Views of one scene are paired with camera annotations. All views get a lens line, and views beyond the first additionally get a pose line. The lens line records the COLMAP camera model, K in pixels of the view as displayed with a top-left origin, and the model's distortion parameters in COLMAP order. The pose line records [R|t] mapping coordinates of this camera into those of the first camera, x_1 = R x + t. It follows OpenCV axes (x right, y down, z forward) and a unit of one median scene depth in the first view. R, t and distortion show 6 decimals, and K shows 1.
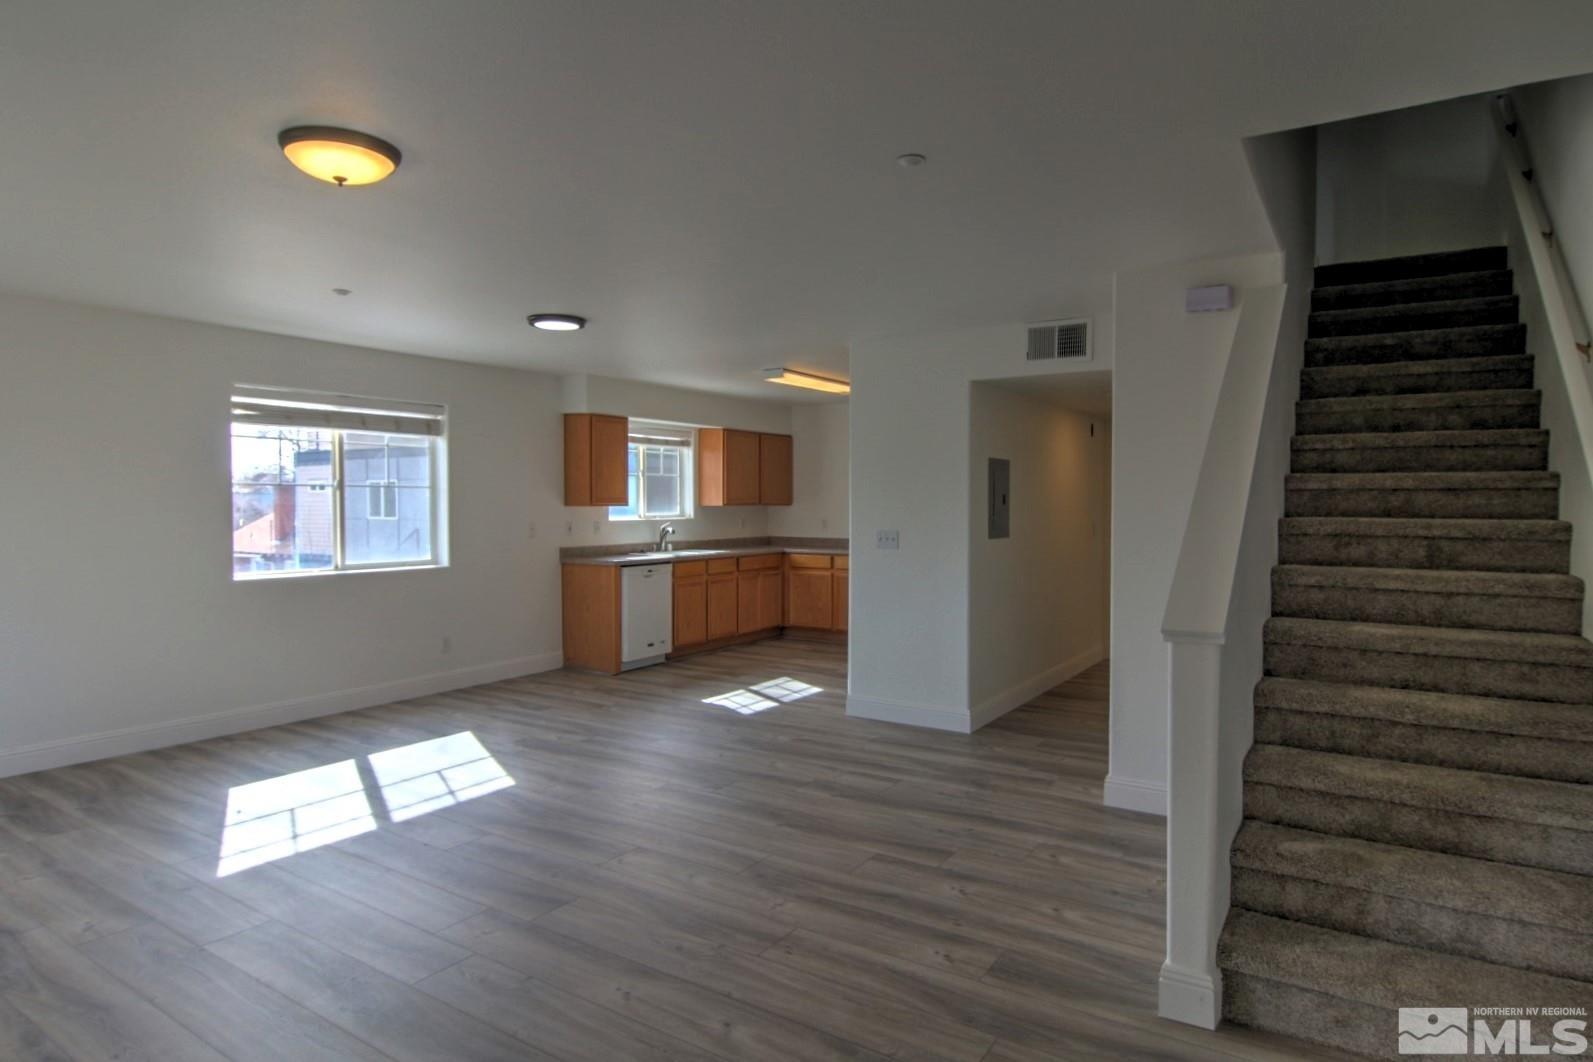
lens RADIAL K [[922.7, 0, 799.5], [0, 922.7, 528.5], [0, 0, 1]] dist [-0.008495, -0.014994]
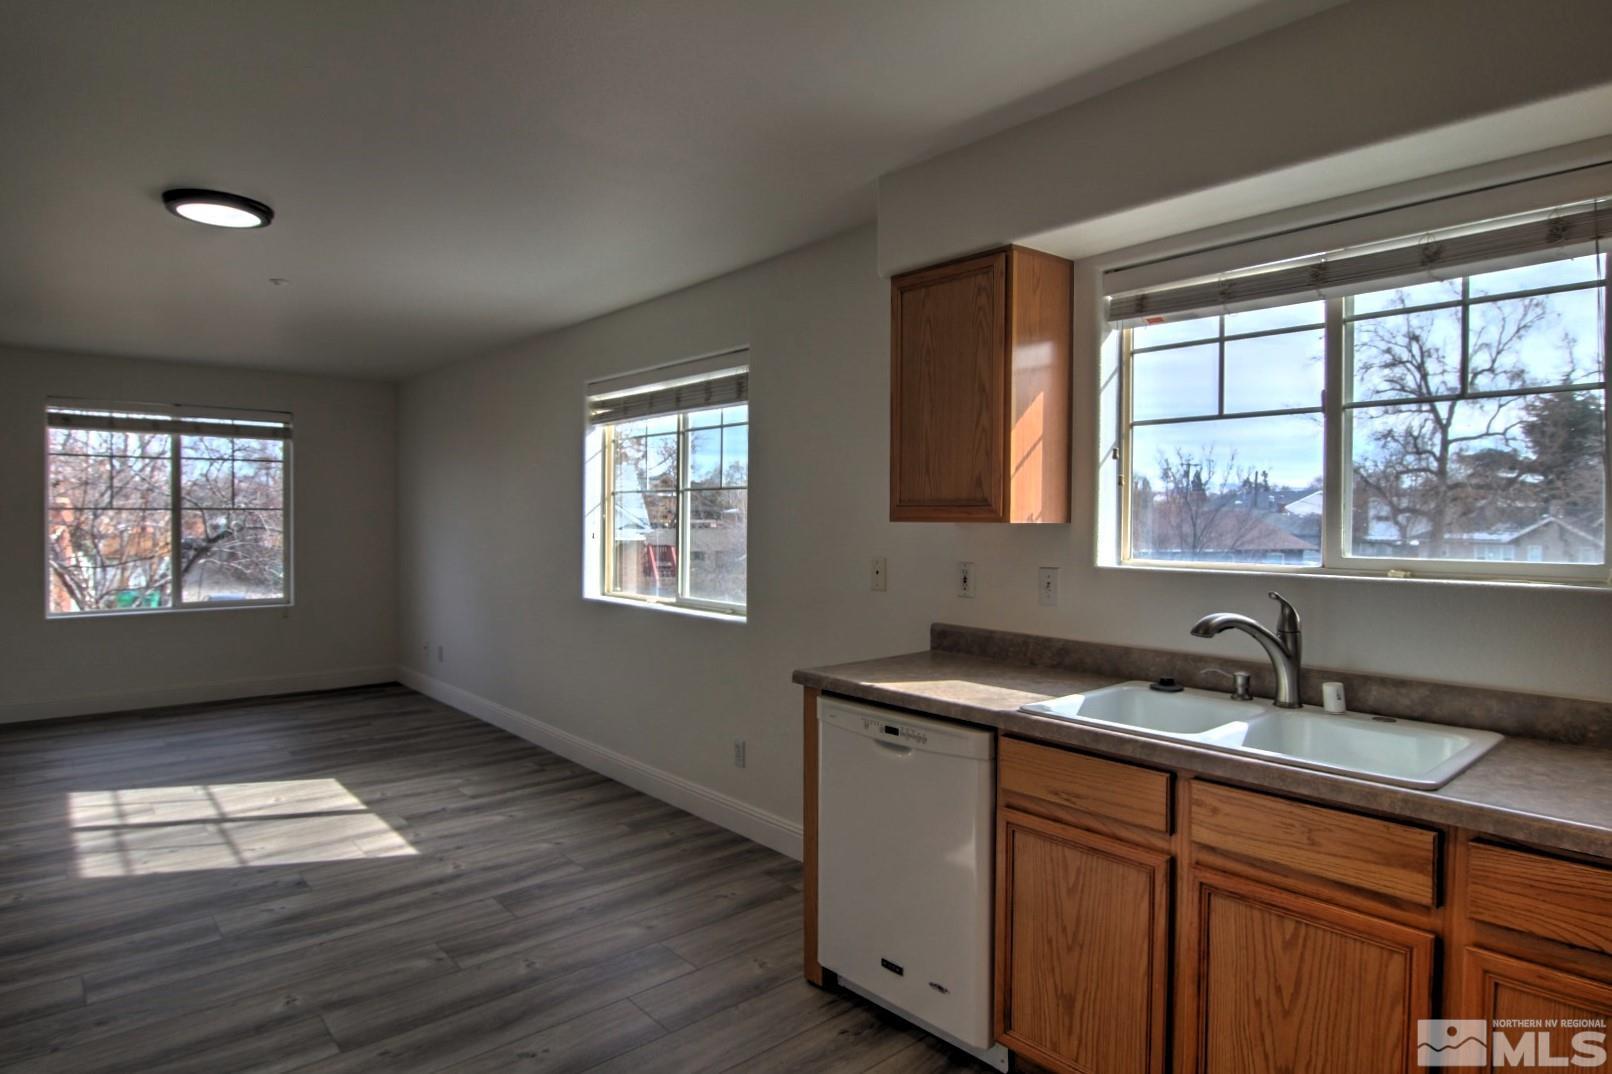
lens RADIAL K [[933.7, 0, 857.7], [0, 933.7, 547.3], [0, 0, 1]] dist [-0.008495, -0.014994]
pose [[-0.265782, 0.030032, -0.963565, 0.296075], [-0.032691, 0.998659, 0.040143, -0.059875], [0.963479, 0.042169, -0.264444, 2.213837]]
